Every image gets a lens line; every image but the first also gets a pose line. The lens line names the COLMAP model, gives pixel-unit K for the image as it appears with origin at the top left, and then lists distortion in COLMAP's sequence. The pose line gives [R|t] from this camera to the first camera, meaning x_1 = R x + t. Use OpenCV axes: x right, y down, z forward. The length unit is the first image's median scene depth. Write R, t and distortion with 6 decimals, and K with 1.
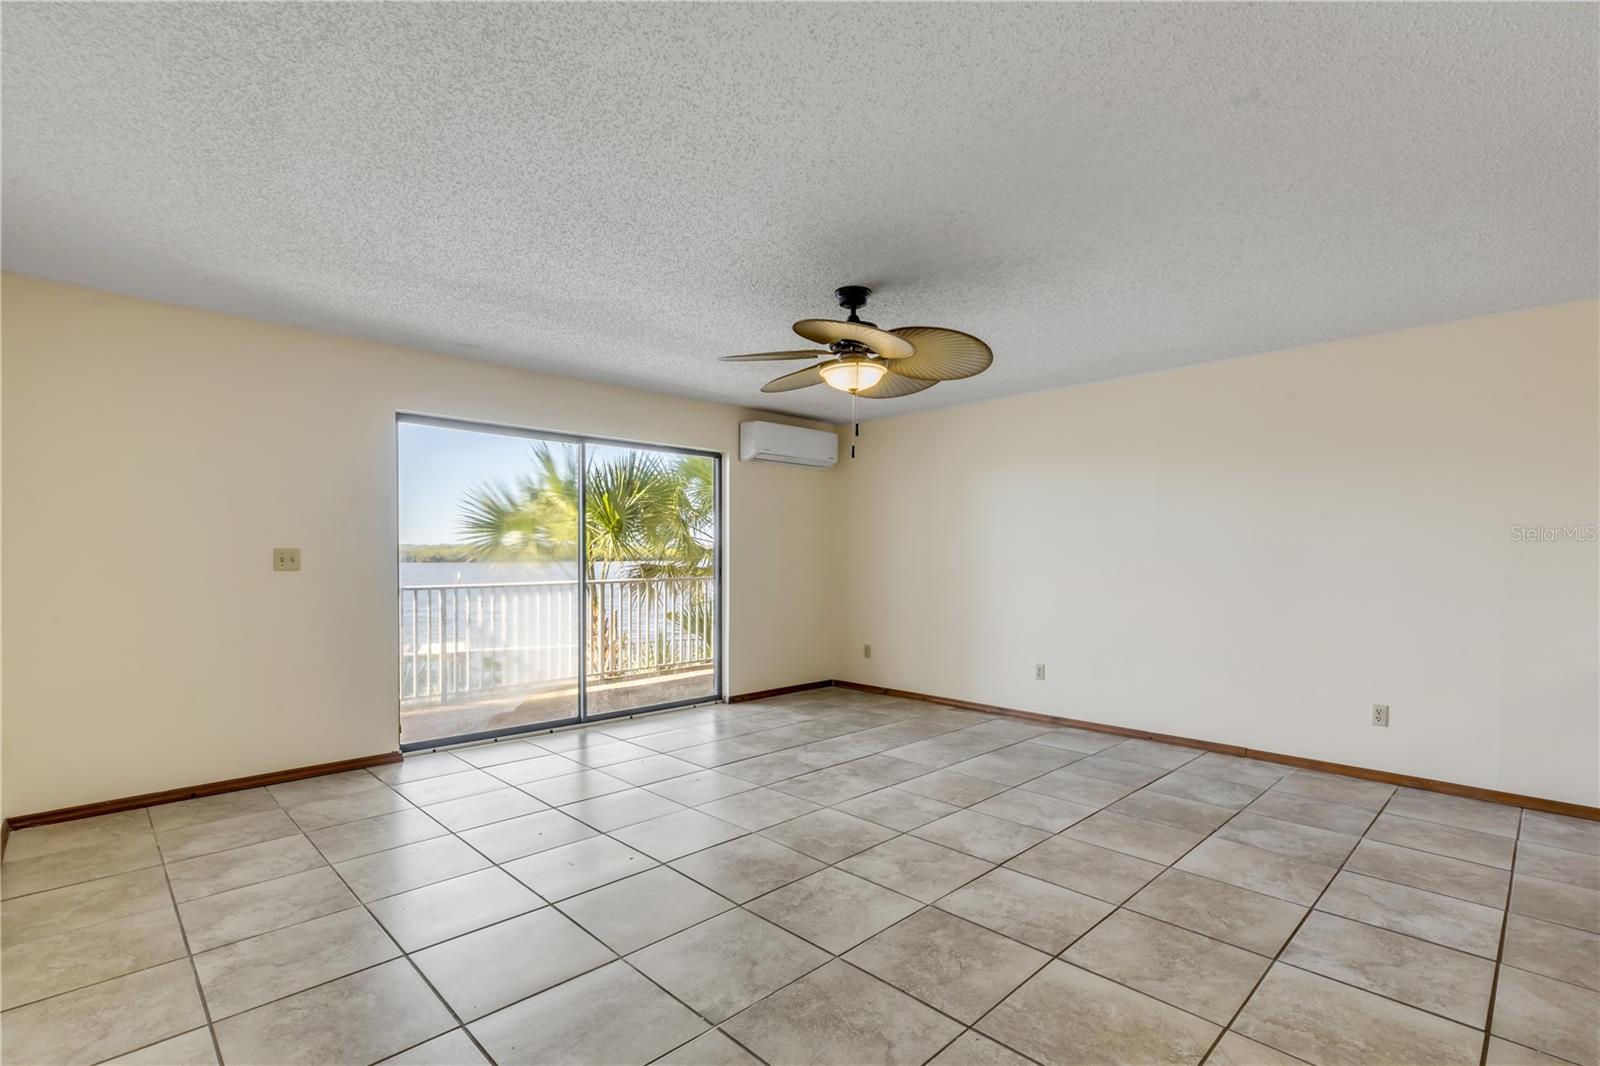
lens RADIAL K [[741.9, 0, 794.4], [0, 741.9, 558.8], [0, 0, 1]] dist [0.003849, -0.000381]
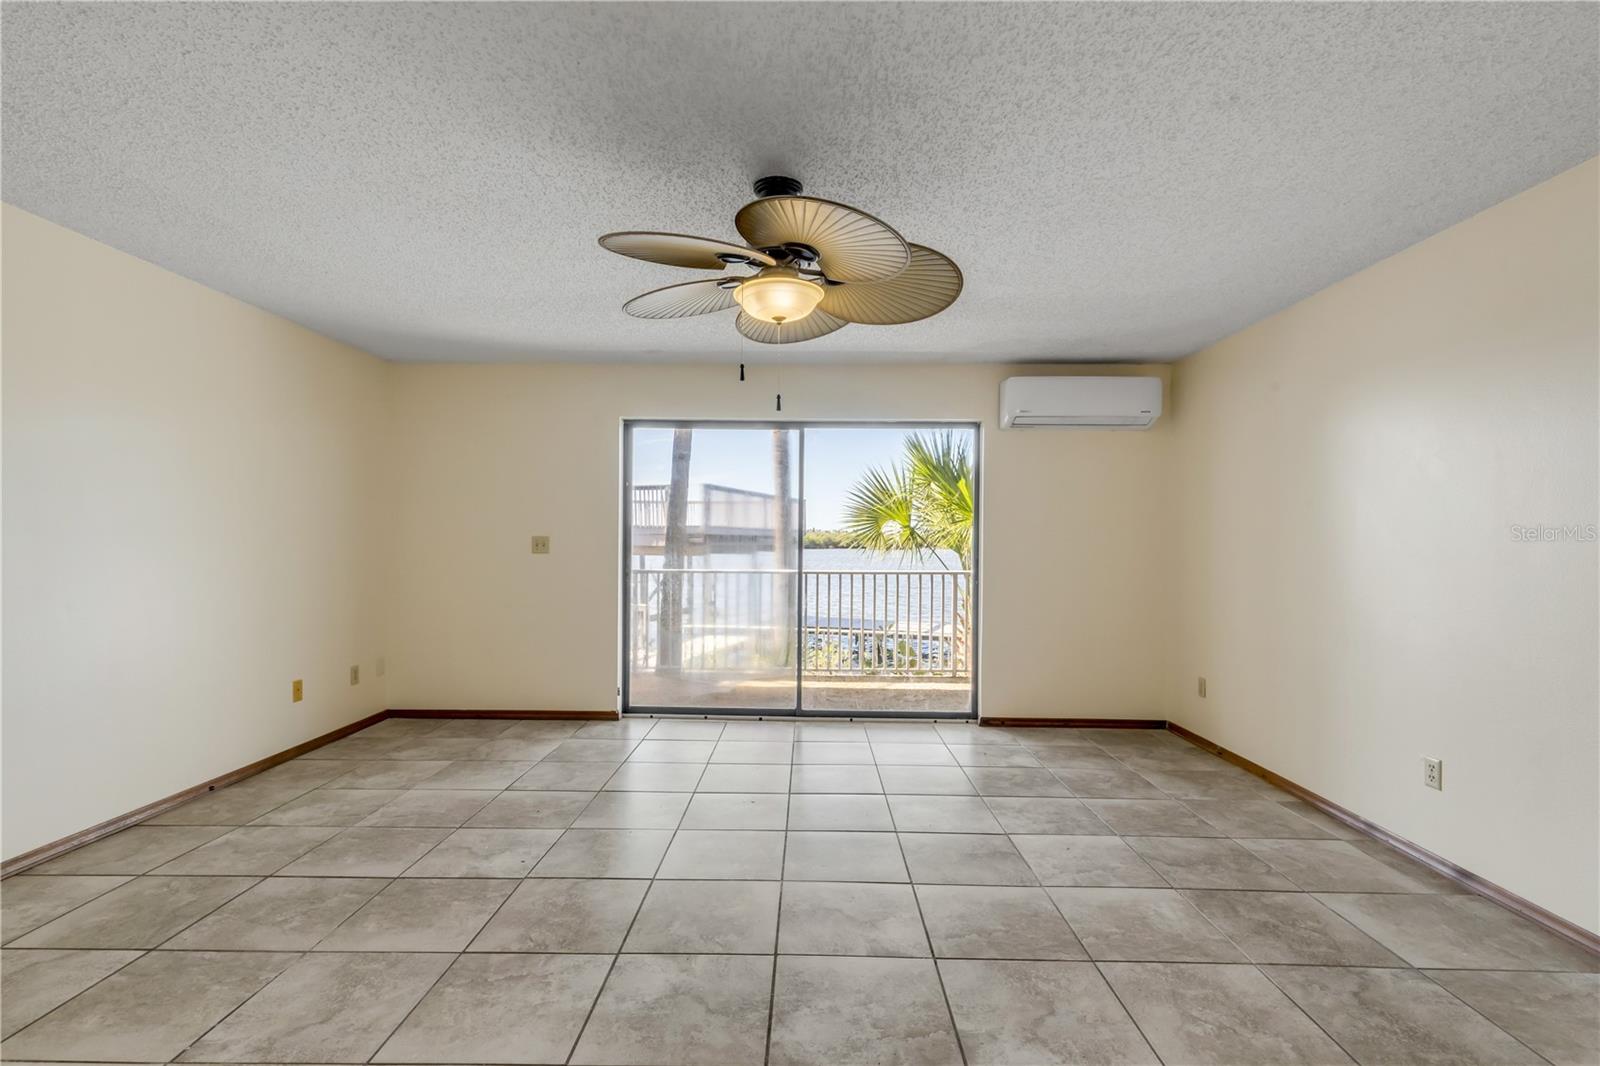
lens RADIAL K [[723.5, 0, 798.3], [0, 723.5, 537.2], [0, 0, 1]] dist [0.004217, -0.000072]
pose [[0.707153, 0.001654, -0.707059, 0.382755], [-0.011502, 0.999892, -0.009165, -0.004565], [0.706967, 0.014614, 0.707095, 0.326269]]
